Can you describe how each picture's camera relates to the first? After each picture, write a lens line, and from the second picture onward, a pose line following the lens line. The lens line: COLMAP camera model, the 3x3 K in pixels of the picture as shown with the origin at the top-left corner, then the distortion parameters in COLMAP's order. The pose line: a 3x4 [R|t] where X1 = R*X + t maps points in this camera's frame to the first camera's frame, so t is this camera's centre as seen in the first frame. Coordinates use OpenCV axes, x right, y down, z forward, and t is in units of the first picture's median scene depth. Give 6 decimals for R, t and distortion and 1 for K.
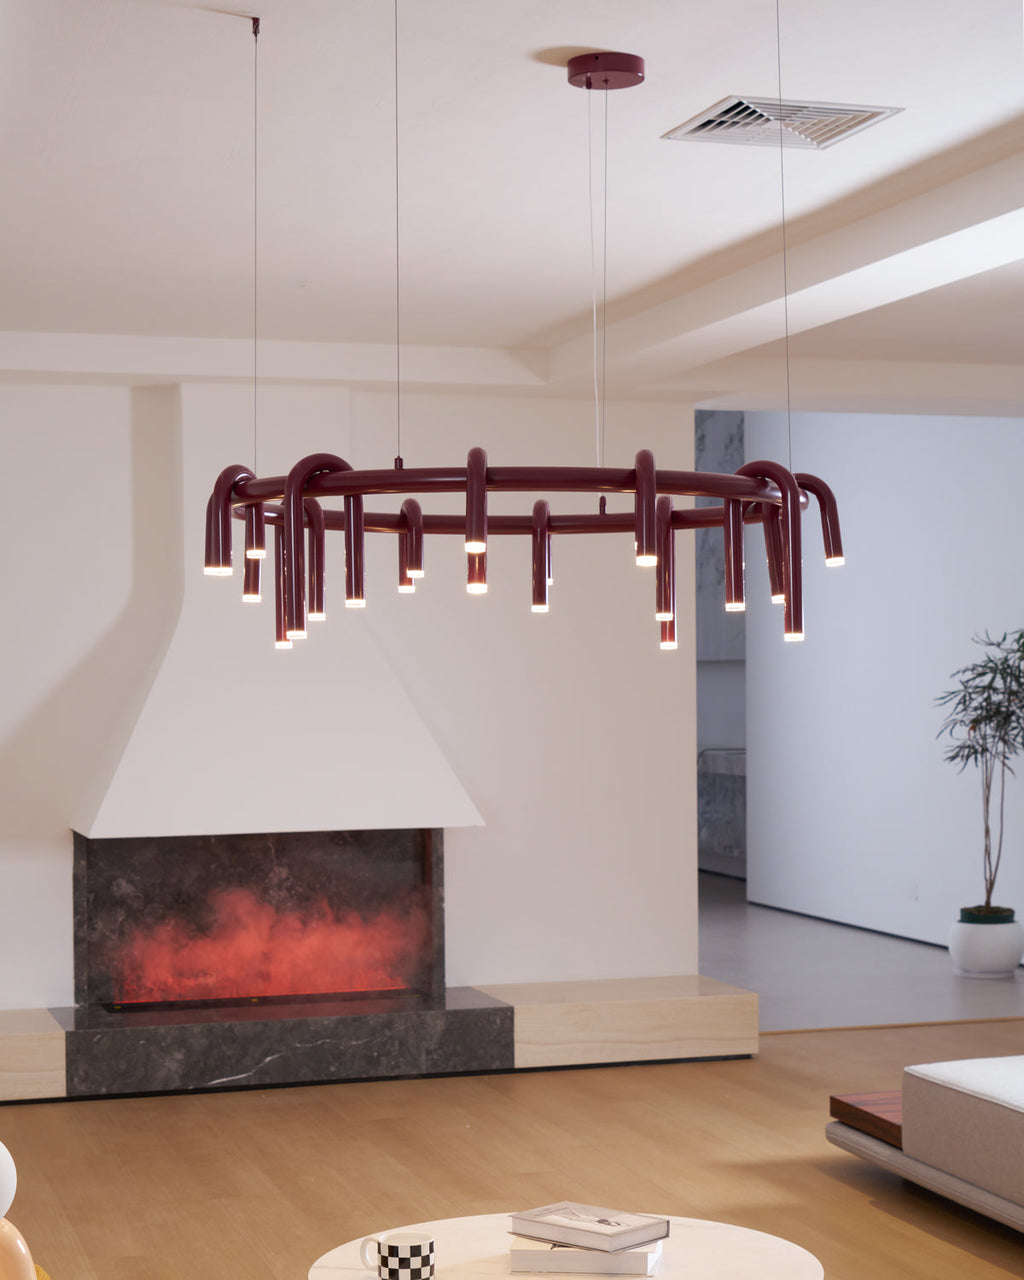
lens RADIAL K [[2426.6, 0, 508.9], [0, 2426.6, 726.6], [0, 0, 1]] dist [0.125571, -0.217547]
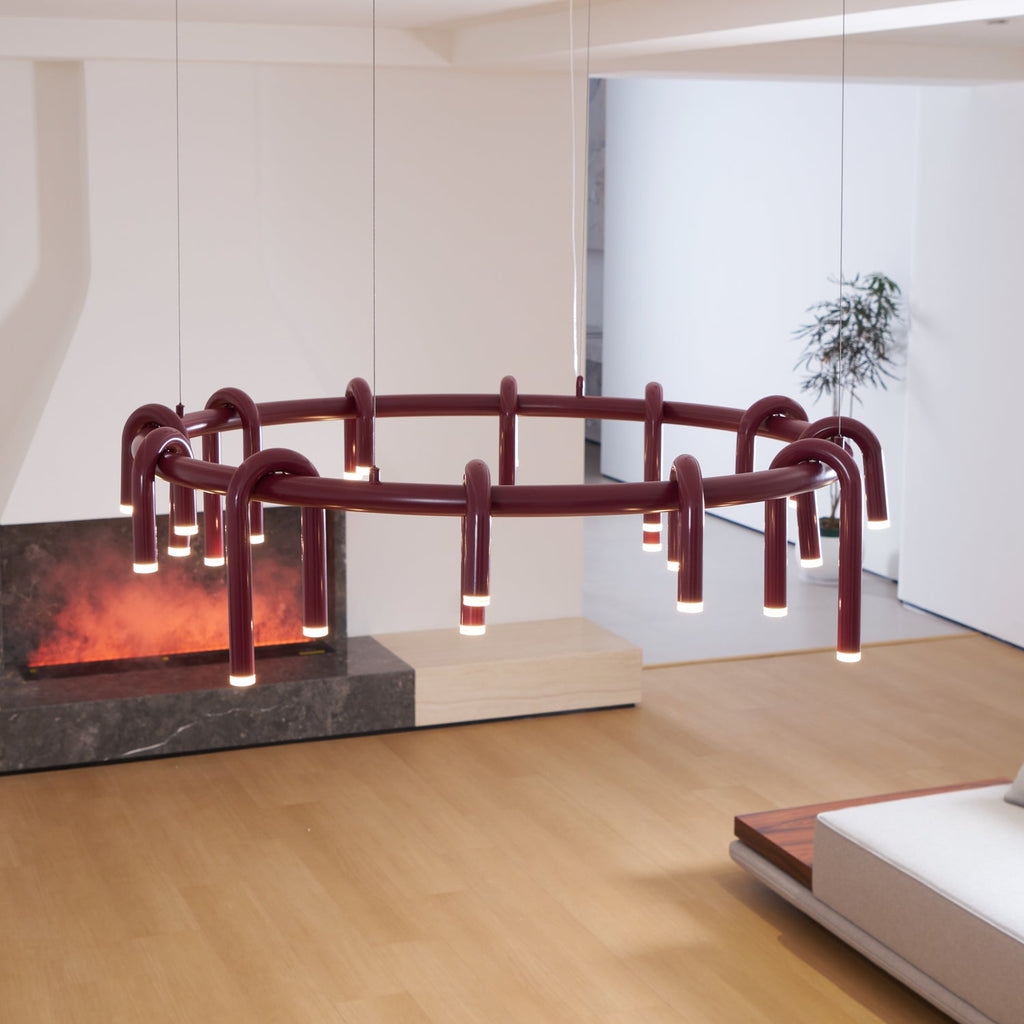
lens RADIAL K [[1953.1, 0, 498.5], [0, 1953.1, 467.6], [0, 0, 1]] dist [0.021450, 0.049616]
pose [[0.997347, 0.002351, 0.072752, -0.024018], [-0.012579, 0.990008, 0.140451, -0.091914], [-0.071695, -0.140994, 0.987411, 0.177778]]
